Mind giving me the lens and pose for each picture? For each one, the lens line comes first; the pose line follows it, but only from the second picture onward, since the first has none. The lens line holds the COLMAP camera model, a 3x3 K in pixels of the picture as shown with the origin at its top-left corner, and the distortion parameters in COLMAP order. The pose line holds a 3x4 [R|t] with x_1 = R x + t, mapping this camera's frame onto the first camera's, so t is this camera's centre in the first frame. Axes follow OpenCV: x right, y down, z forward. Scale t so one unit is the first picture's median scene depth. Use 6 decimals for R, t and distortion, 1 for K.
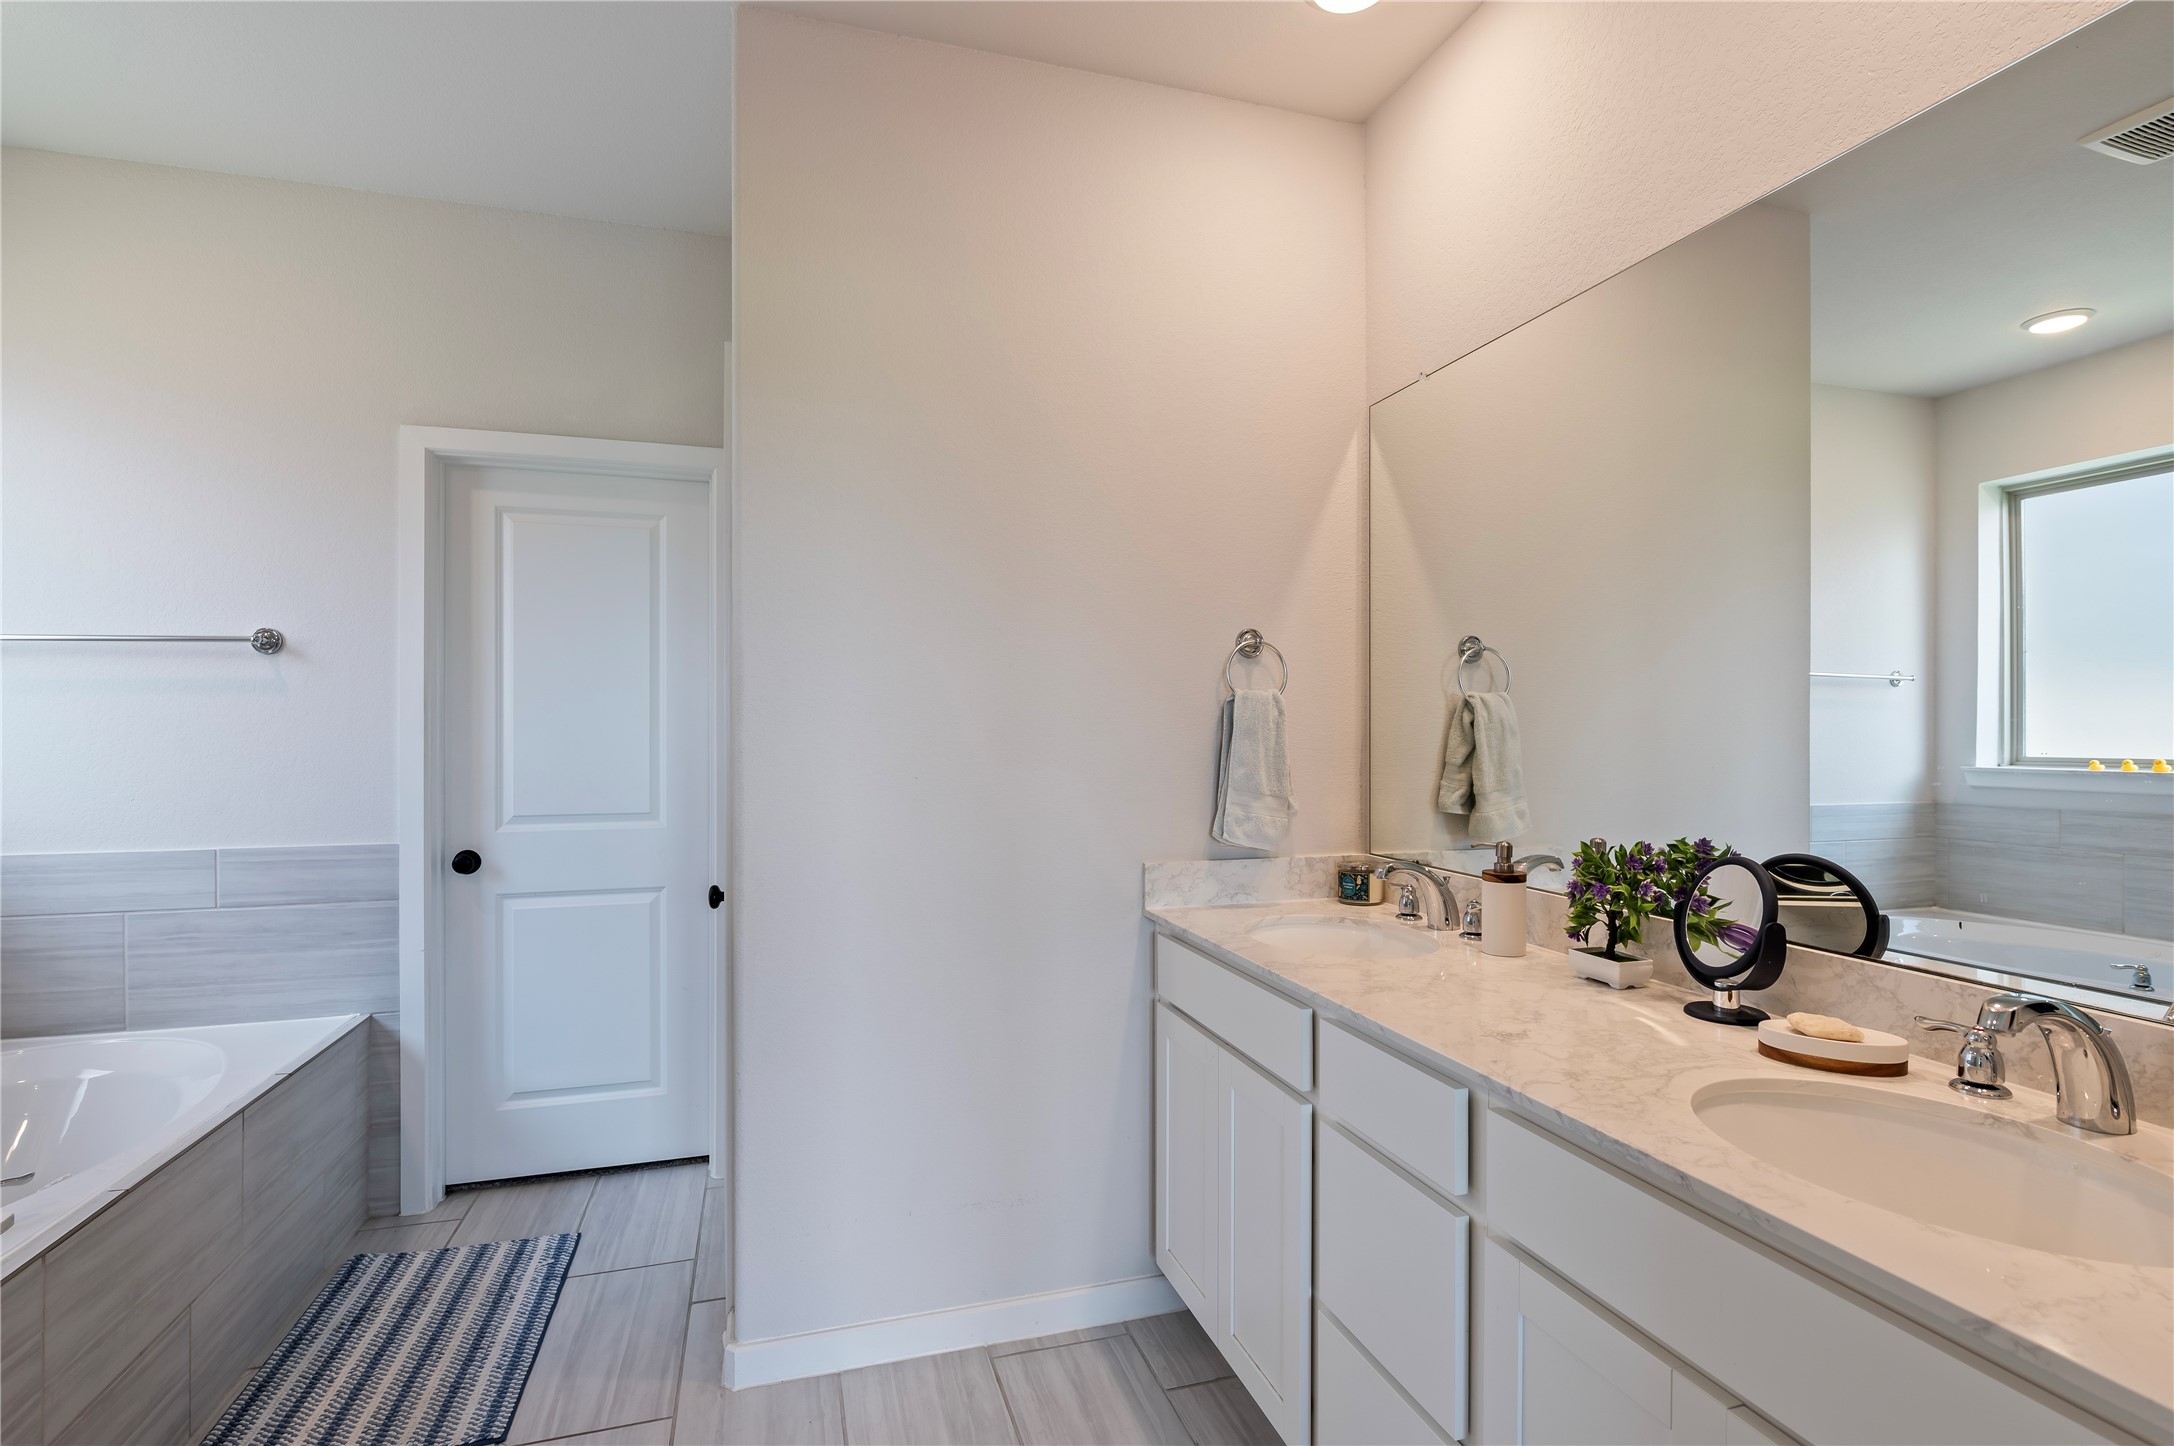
lens RADIAL K [[1037.3, 0, 1102.5], [0, 1037.3, 714.6], [0, 0, 1]] dist [-0.013865, 0.001101]
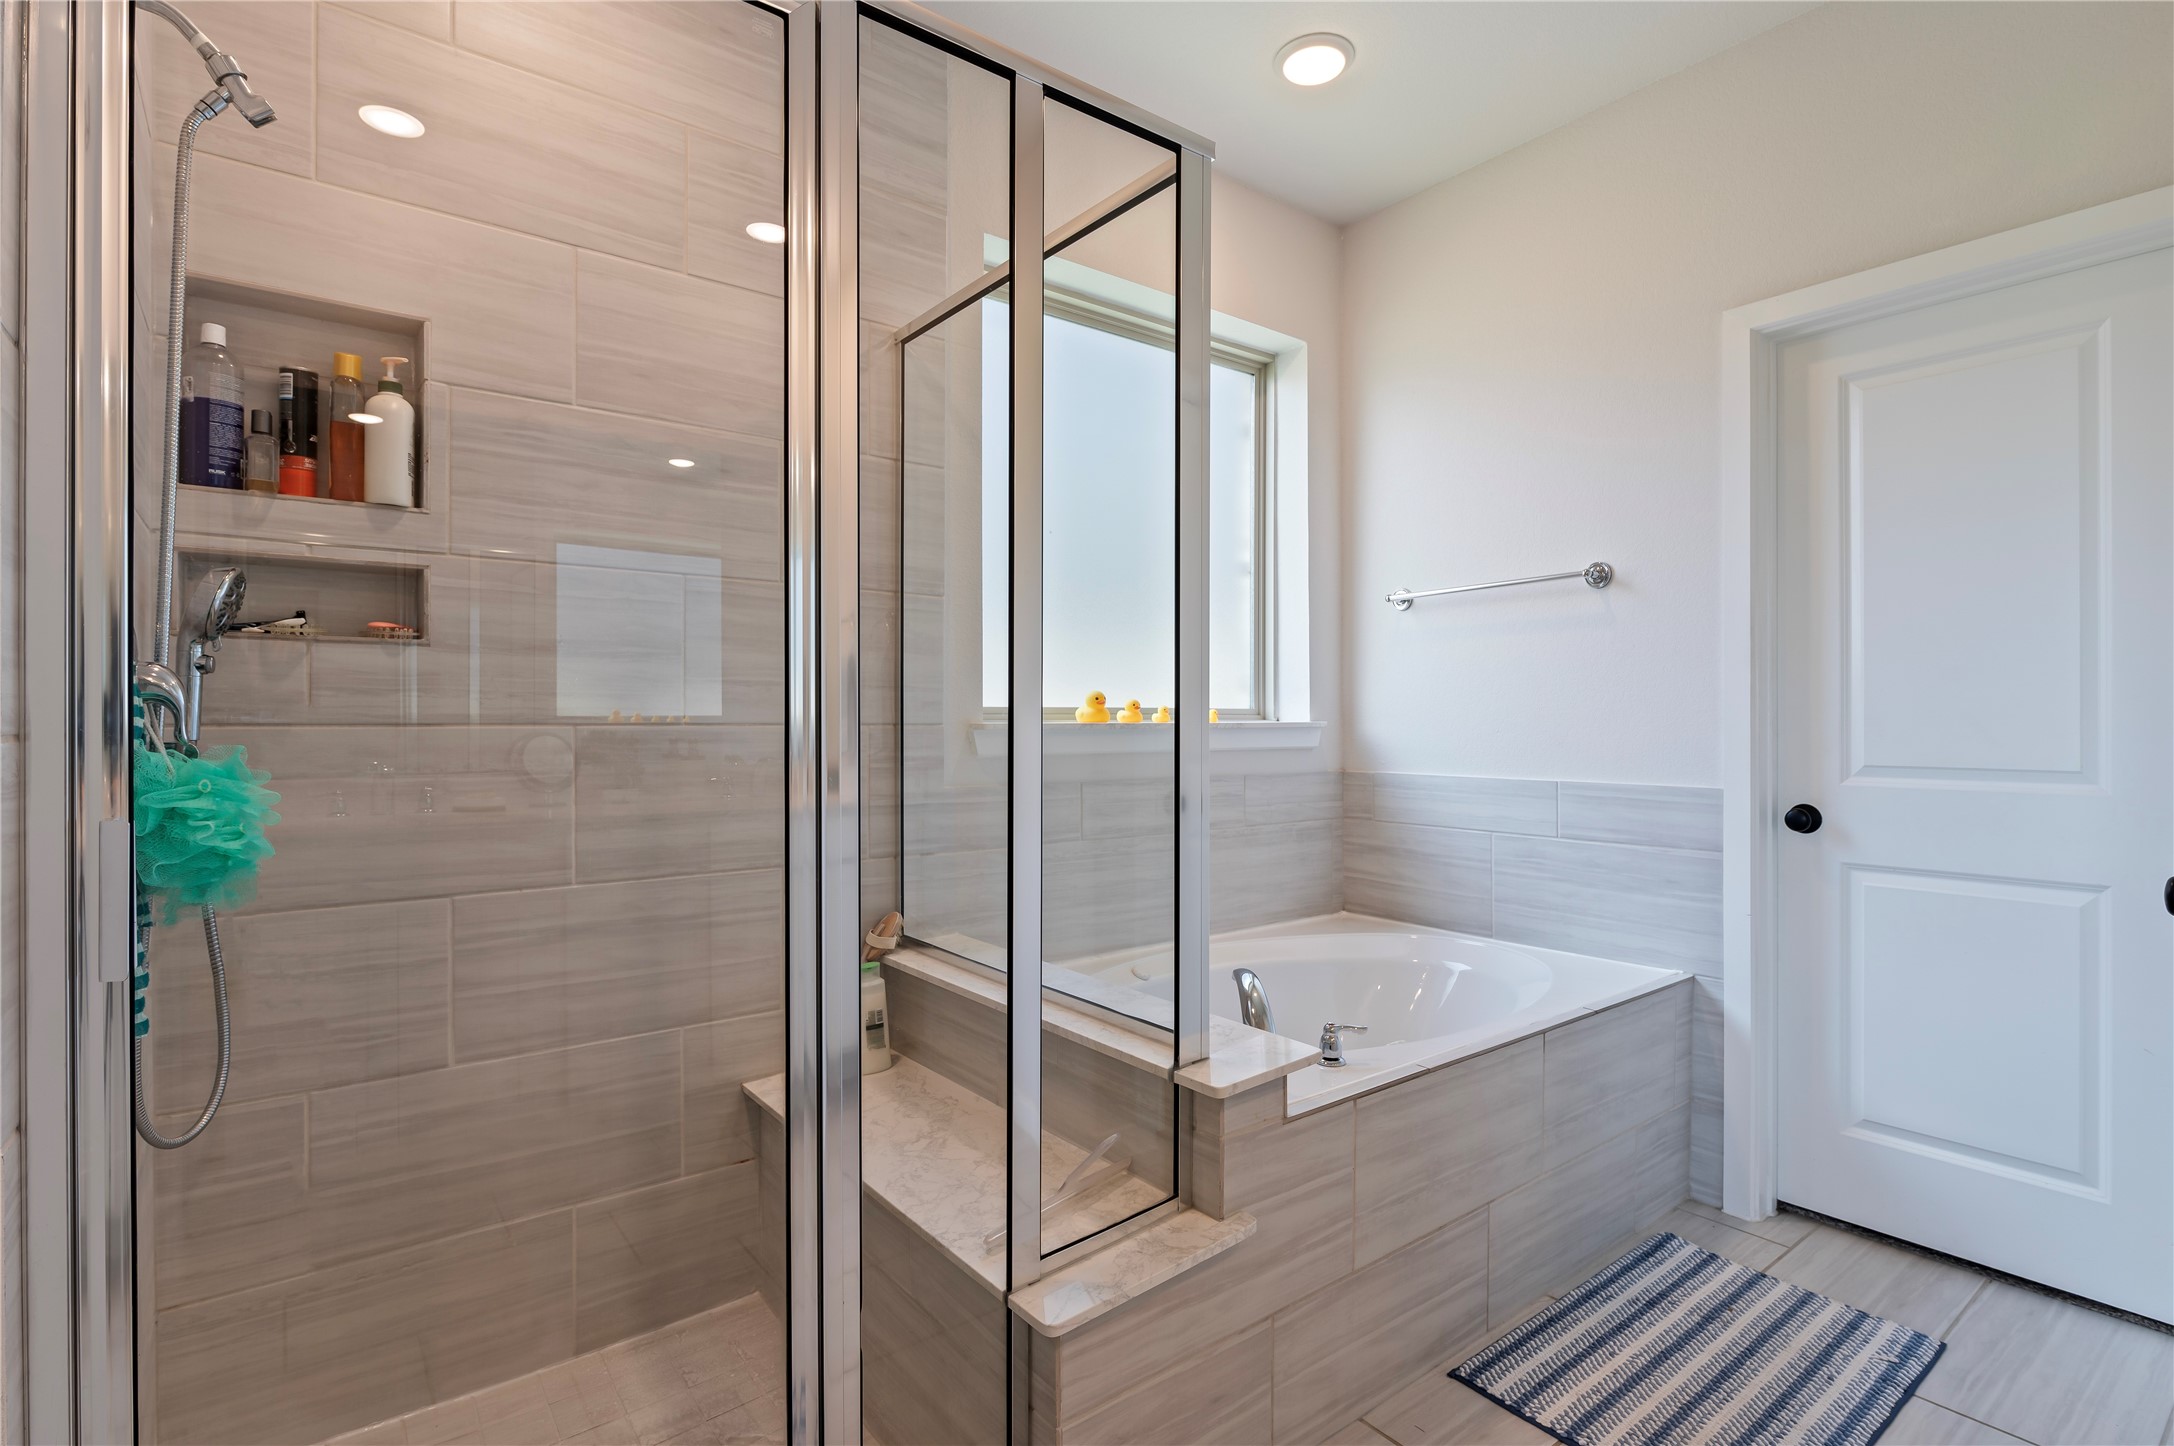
lens RADIAL K [[1037.3, 0, 1098.9], [0, 1037.3, 721.7], [0, 0, 1]] dist [-0.013865, 0.001101]
pose [[0.348878, 0.001291, -0.937167, -0.045655], [0.002298, 0.999995, 0.002233, 0.067978], [0.937165, -0.002933, 0.348874, 0.202628]]
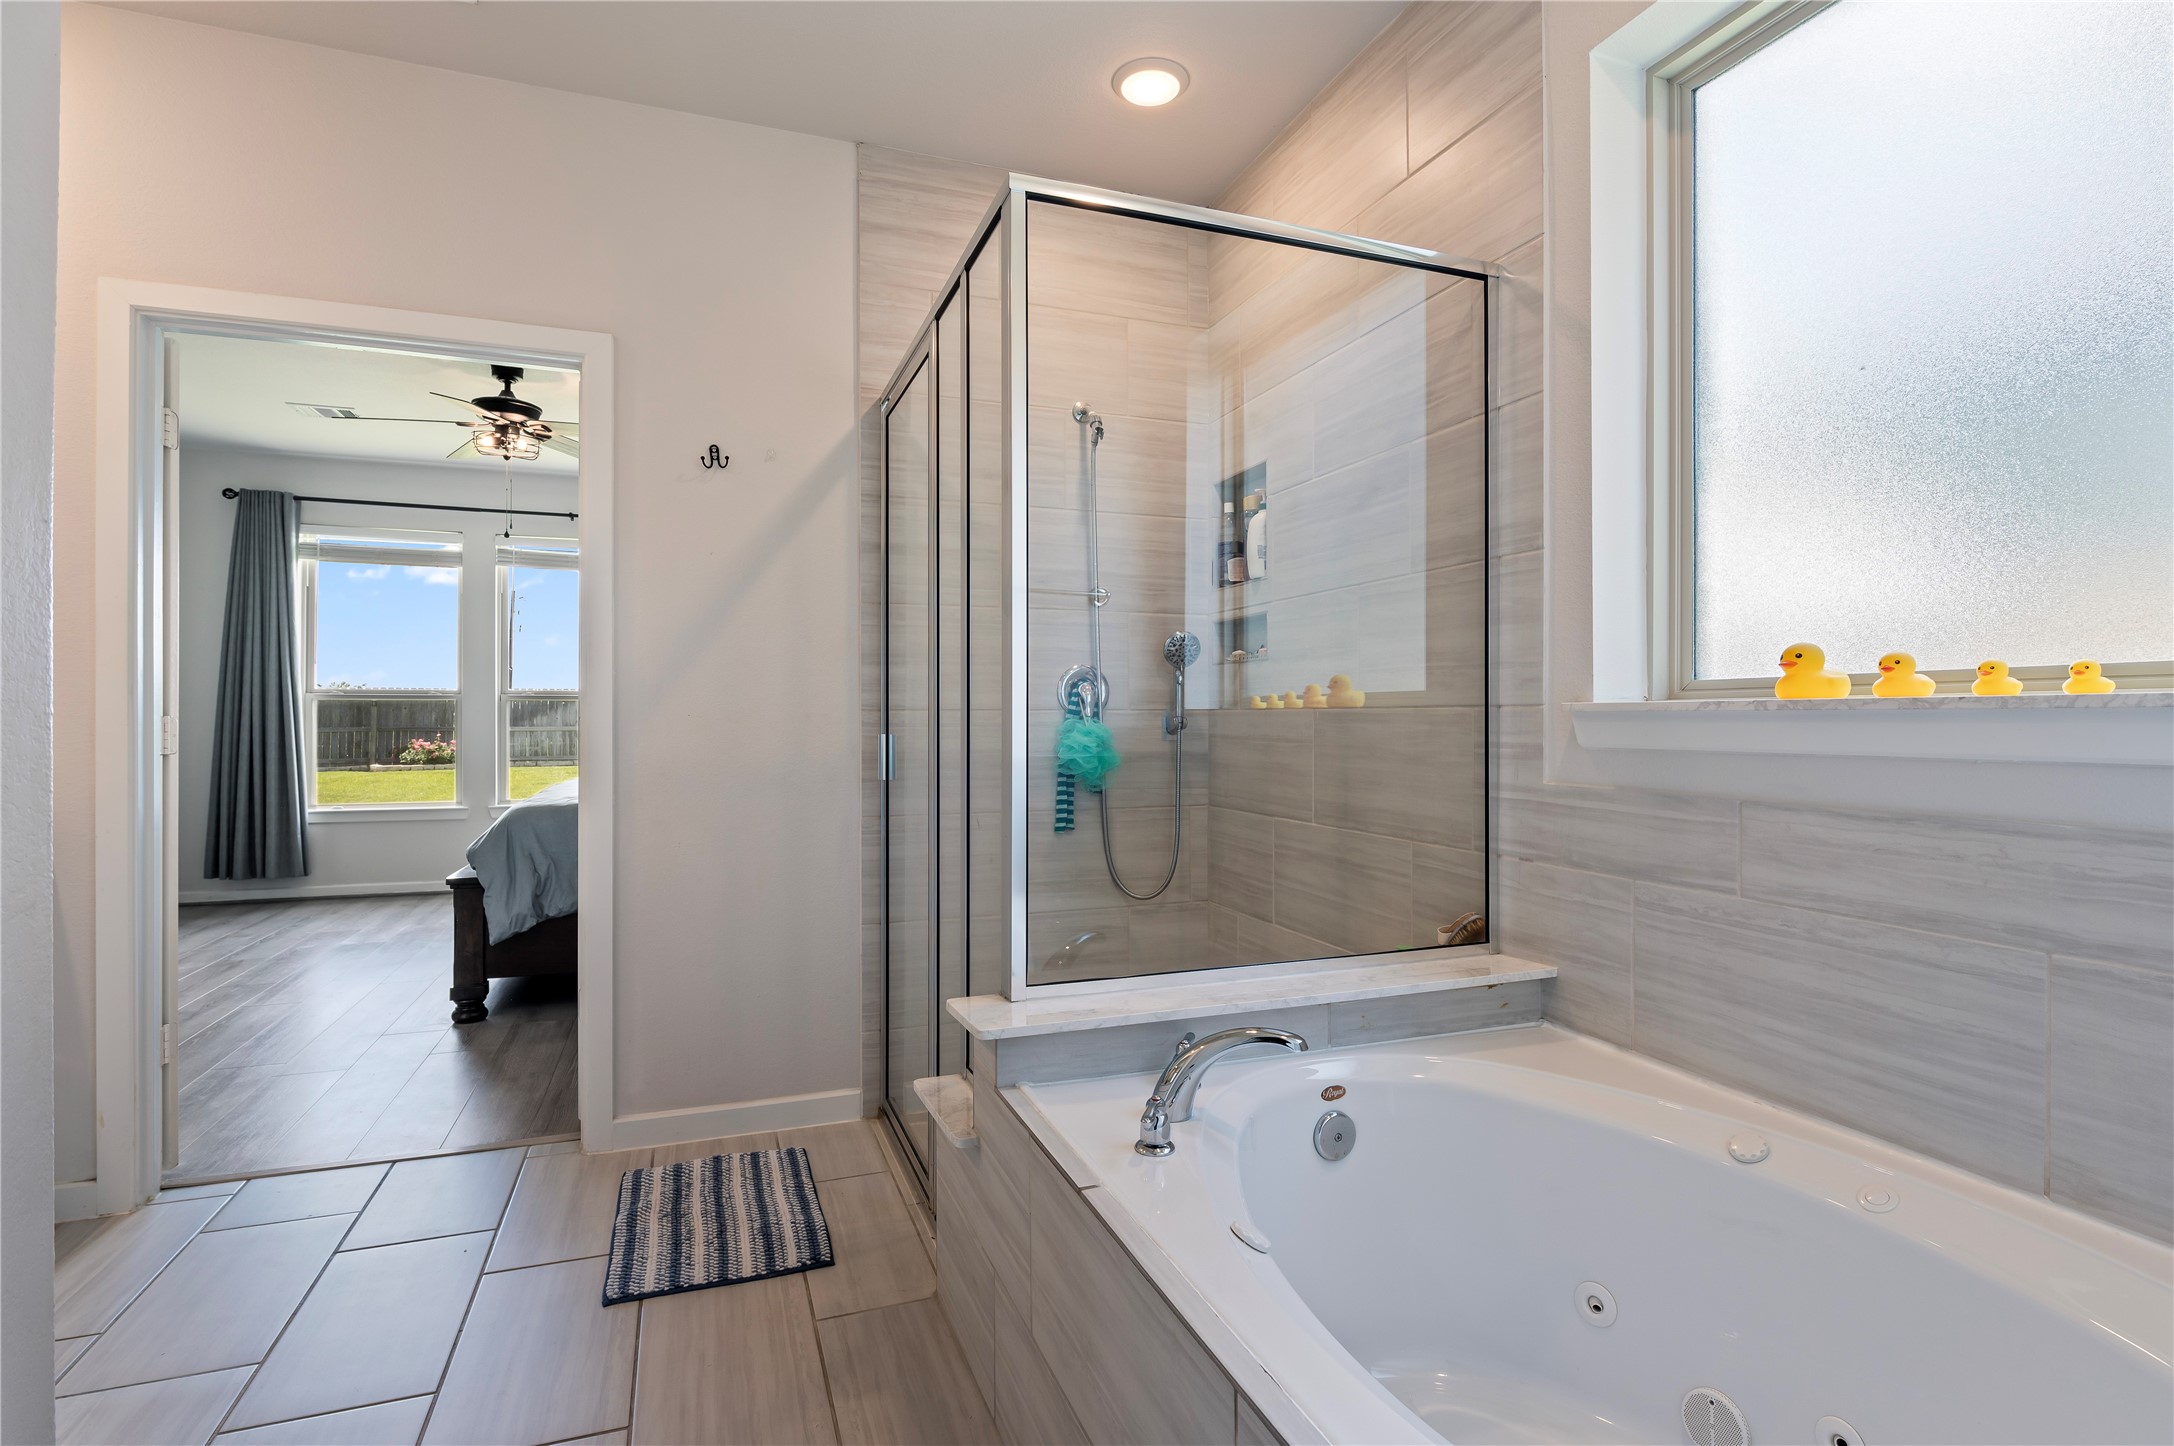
lens RADIAL K [[1037.3, 0, 1087.7], [0, 1037.3, 715.5], [0, 0, 1]] dist [-0.013865, 0.001101]
pose [[-0.998308, 0.005441, -0.057889, -2.996740], [0.005551, 0.999983, -0.001735, 0.127572], [0.057879, -0.002053, -0.998322, 5.255408]]
